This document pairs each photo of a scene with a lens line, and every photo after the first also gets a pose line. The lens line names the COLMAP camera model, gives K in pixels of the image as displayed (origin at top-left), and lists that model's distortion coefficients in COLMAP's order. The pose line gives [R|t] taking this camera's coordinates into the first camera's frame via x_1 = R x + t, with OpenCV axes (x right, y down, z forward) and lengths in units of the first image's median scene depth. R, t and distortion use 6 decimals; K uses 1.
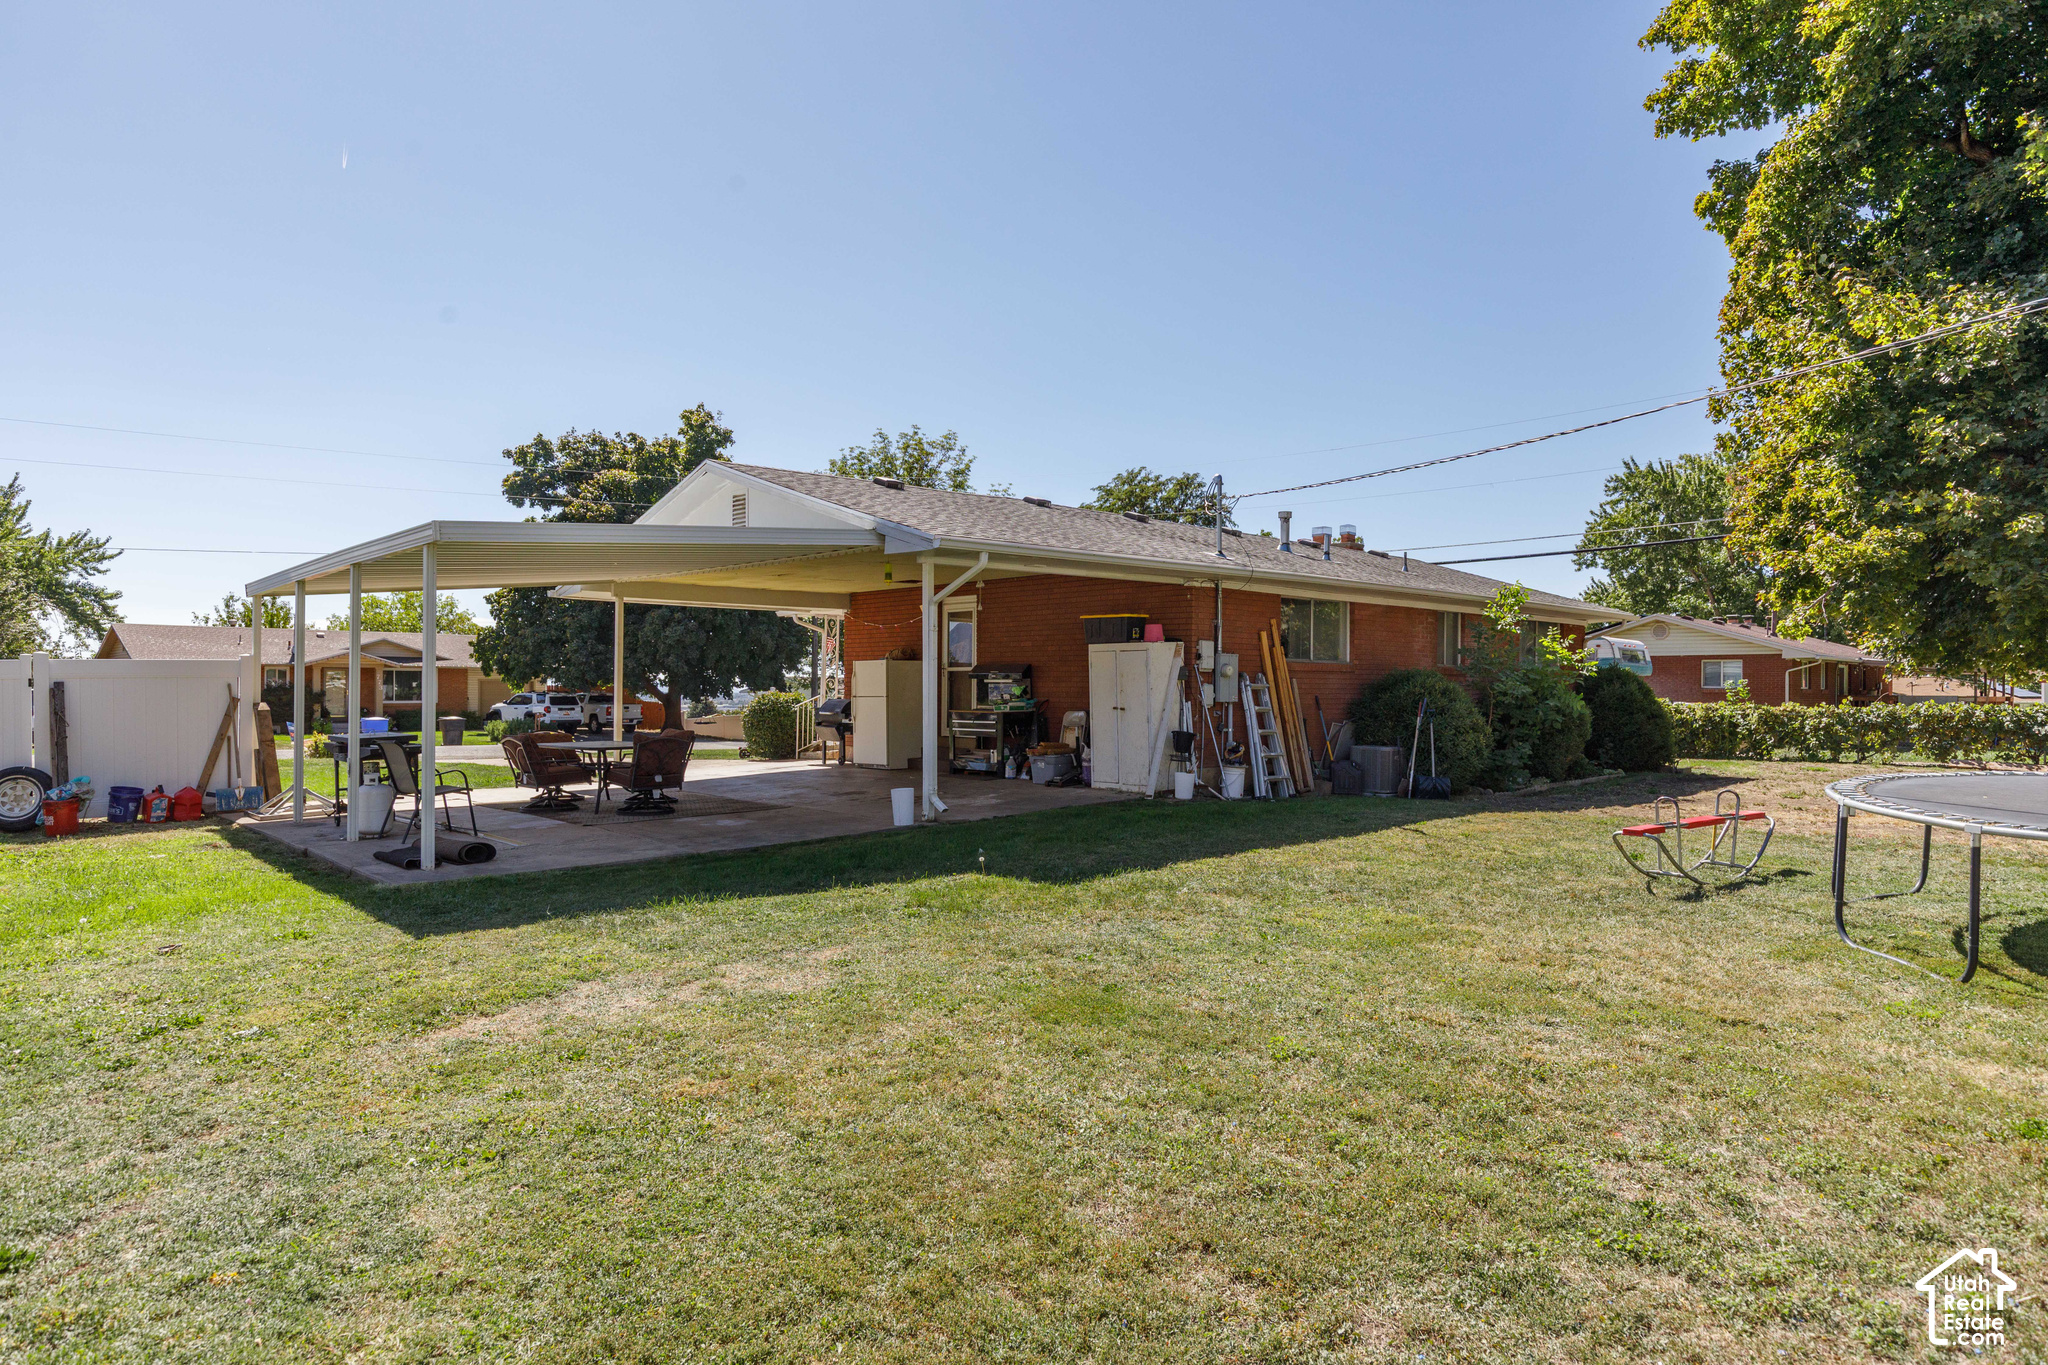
lens RADIAL K [[1217.6, 0, 1027.4], [0, 1217.6, 686.5], [0, 0, 1]] dist [-0.005263, -0.001480]
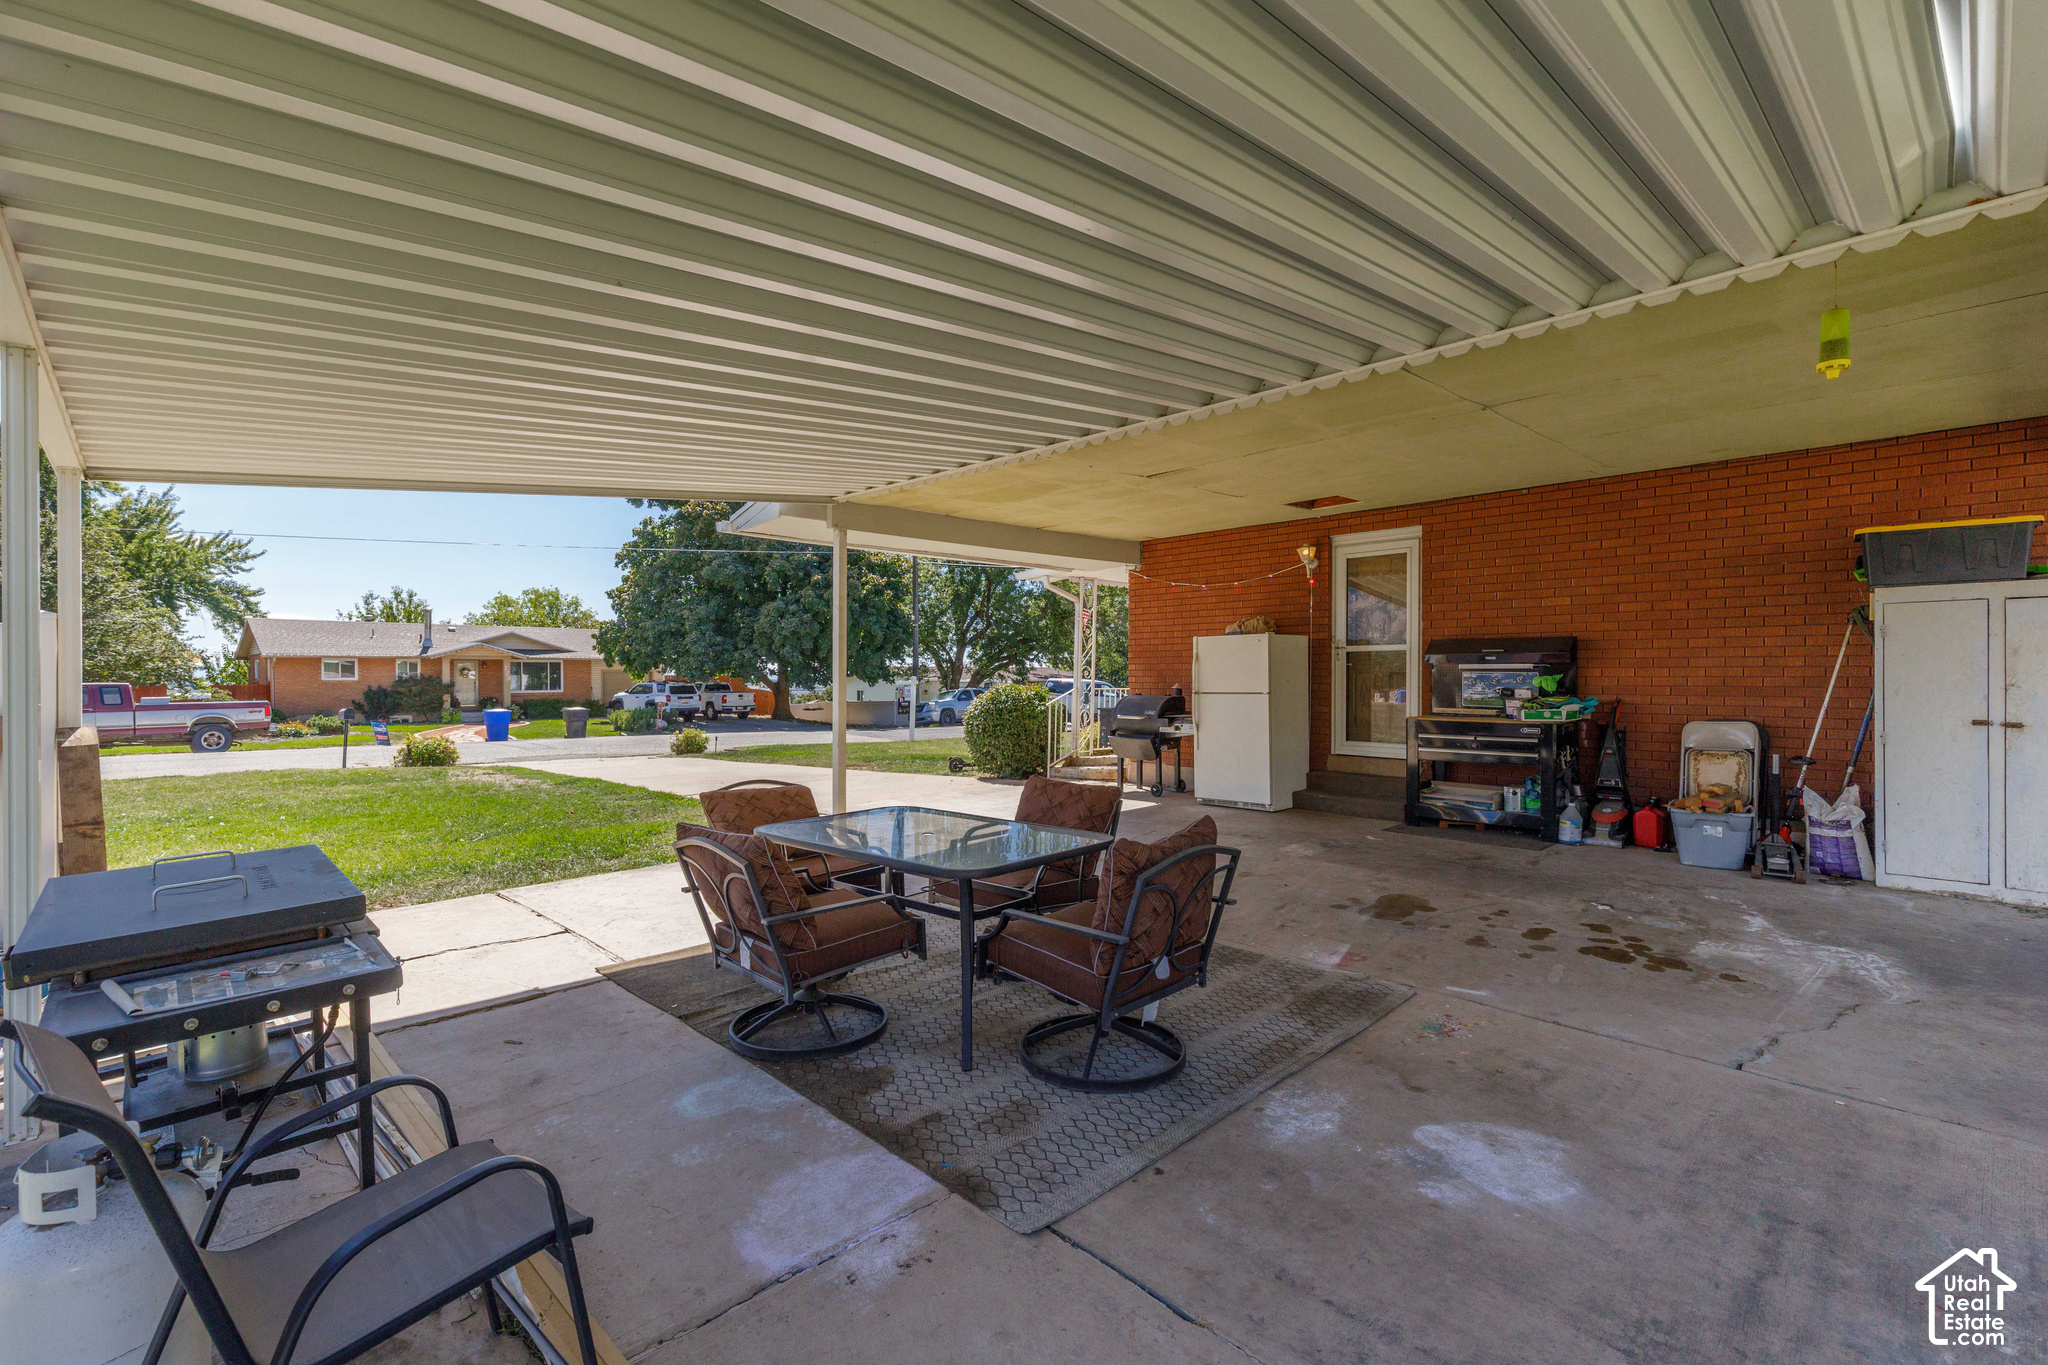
lens RADIAL K [[942.2, 0, 1019.7], [0, 942.2, 678.0], [0, 0, 1]] dist [0.001651, 0.000045]
pose [[0.999976, -0.005098, -0.004615, -0.084079], [0.005120, 0.999975, 0.004876, -0.000963], [0.004590, -0.004899, 0.999977, 0.182619]]
